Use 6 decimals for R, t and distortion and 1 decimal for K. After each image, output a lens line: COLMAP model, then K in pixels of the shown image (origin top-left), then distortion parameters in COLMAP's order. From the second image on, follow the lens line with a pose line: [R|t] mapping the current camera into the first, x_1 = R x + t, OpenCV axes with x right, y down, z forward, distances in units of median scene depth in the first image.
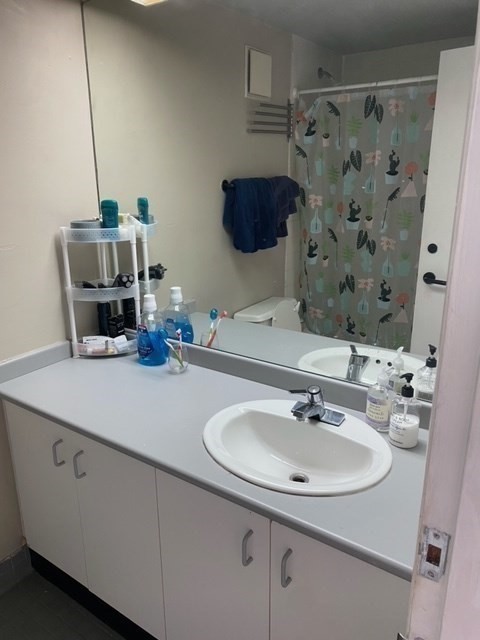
lens RADIAL K [[492.2, 0, 240.0], [0, 492.2, 320.0], [0, 0, 1]] dist [0.005705, -0.027231]
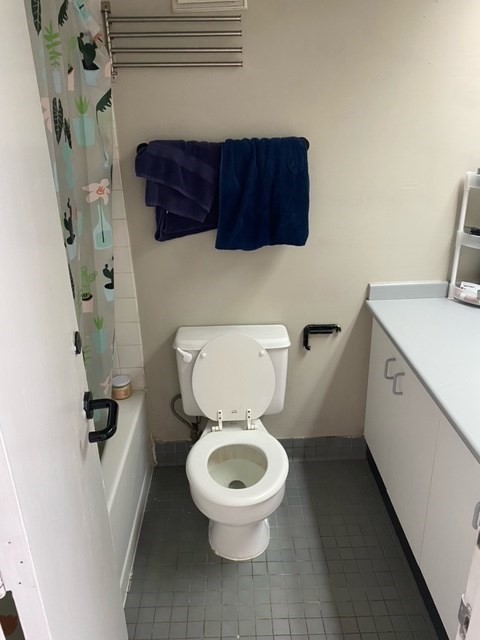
lens RADIAL K [[492.2, 0, 240.0], [0, 492.2, 320.0], [0, 0, 1]] dist [0.005705, -0.027231]
pose [[0.594664, 0.304567, -0.744052, 0.200174], [-0.219046, 0.951833, 0.214553, -0.008713], [0.773559, 0.035395, 0.632735, -0.012198]]
